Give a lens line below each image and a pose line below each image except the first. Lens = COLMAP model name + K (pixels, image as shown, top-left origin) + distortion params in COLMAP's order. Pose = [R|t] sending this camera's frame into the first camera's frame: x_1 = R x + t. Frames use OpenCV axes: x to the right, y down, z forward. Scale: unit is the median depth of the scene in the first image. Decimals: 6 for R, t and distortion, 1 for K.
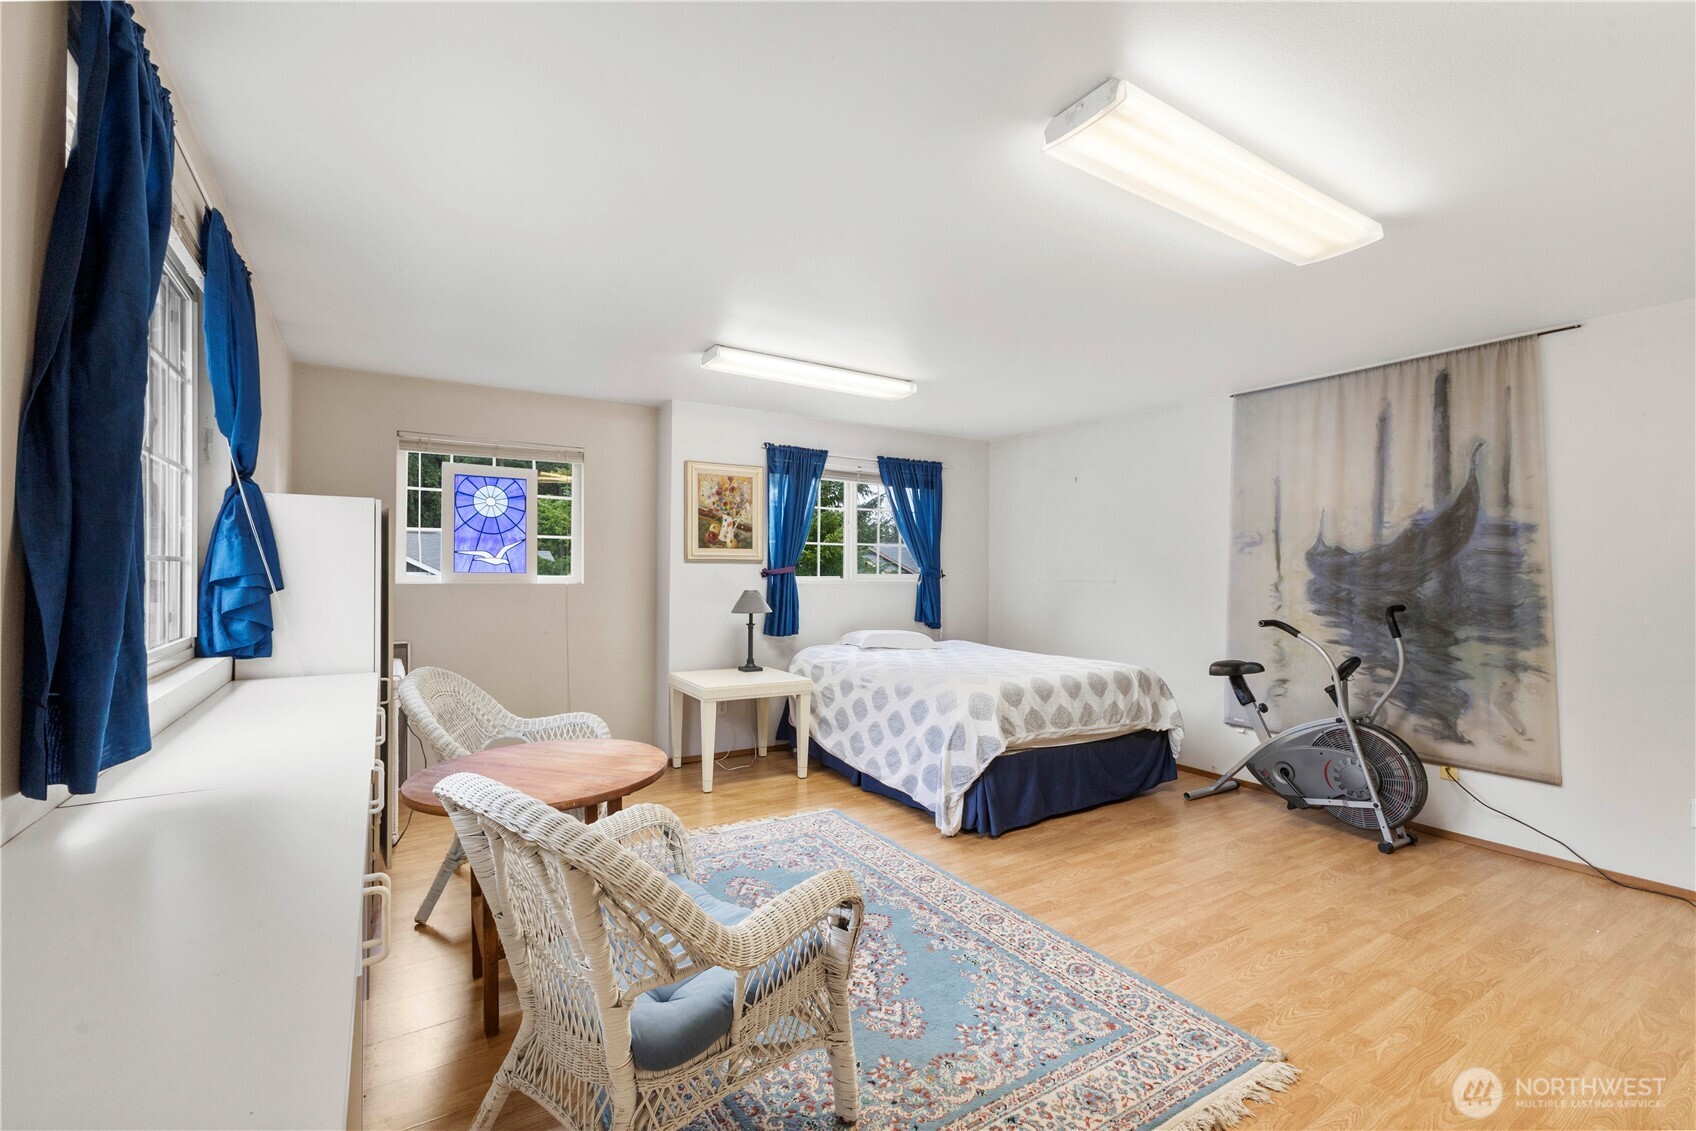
lens RADIAL K [[735.5, 0, 847.7], [0, 735.5, 576.3], [0, 0, 1]] dist [0.005015, -0.000372]
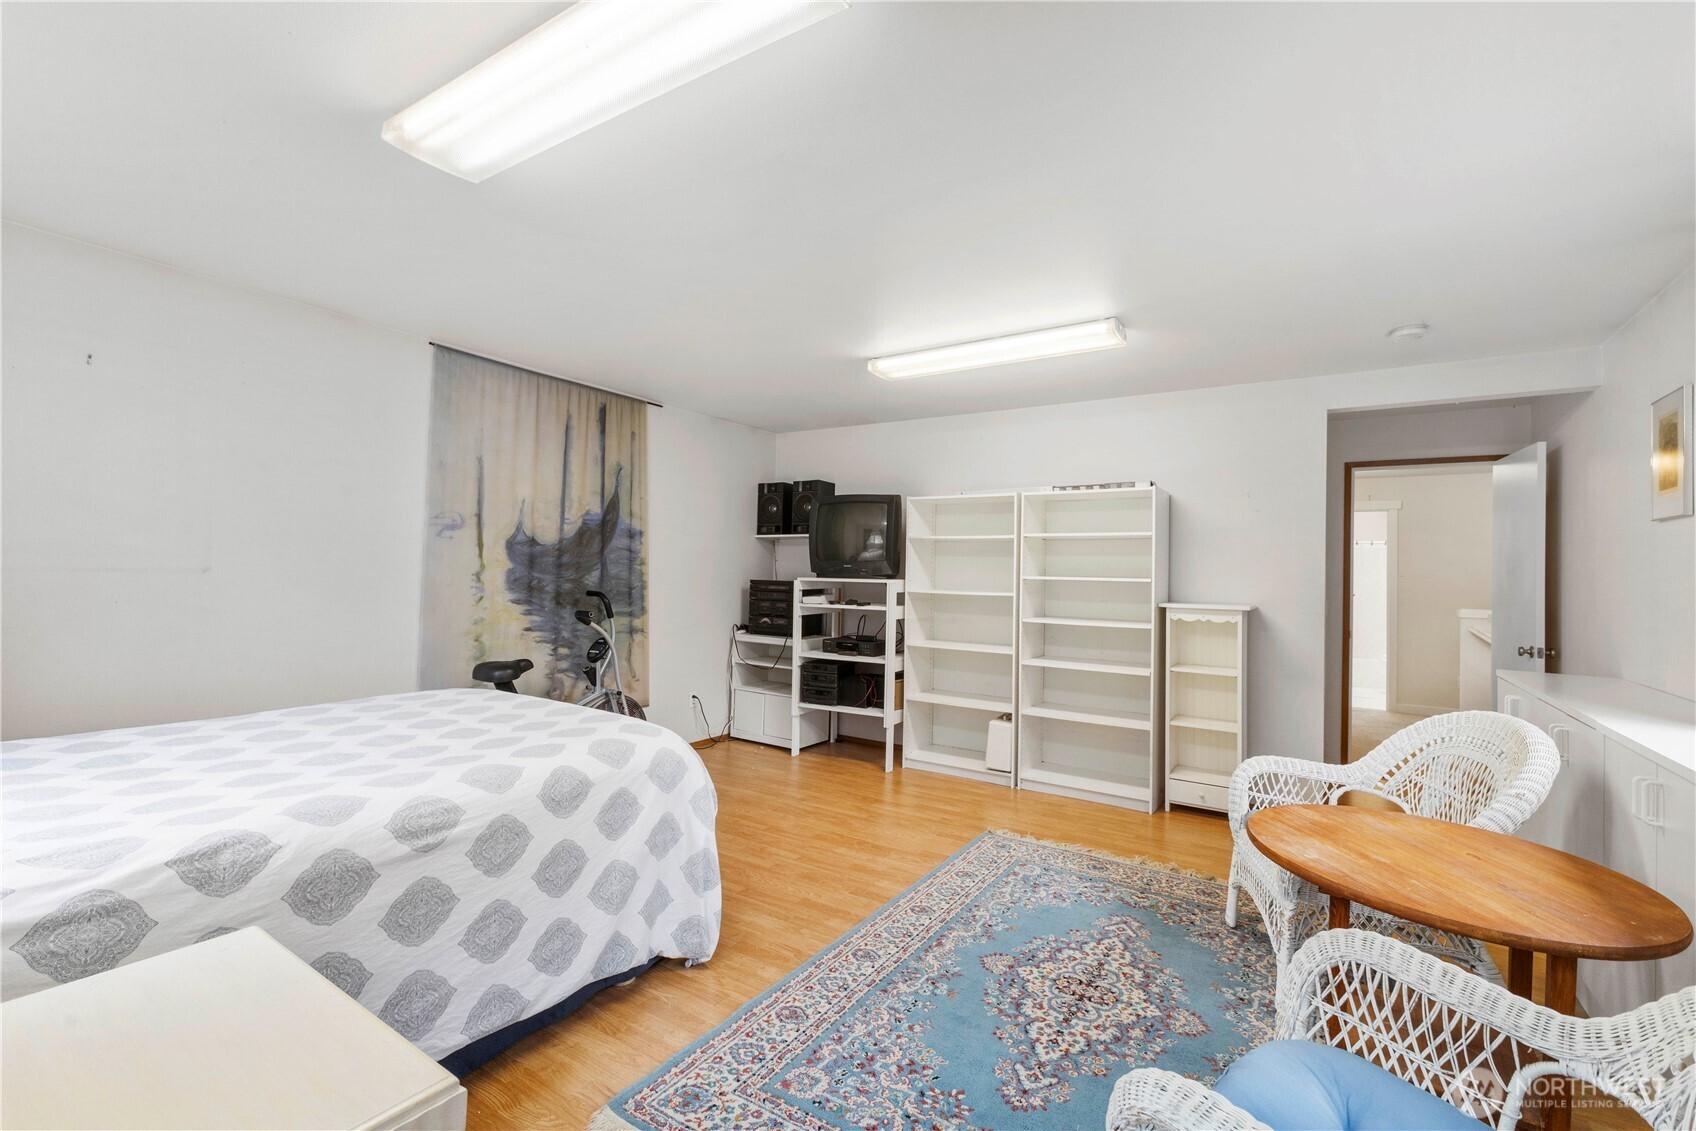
lens RADIAL K [[735.5, 0, 847.3], [0, 735.5, 562.4], [0, 0, 1]] dist [0.005015, -0.000372]
pose [[-0.418472, -0.003622, 0.908222, -0.492499], [-0.021508, 0.999751, -0.005923, -0.008392], [-0.907975, -0.022012, -0.418446, 1.092342]]
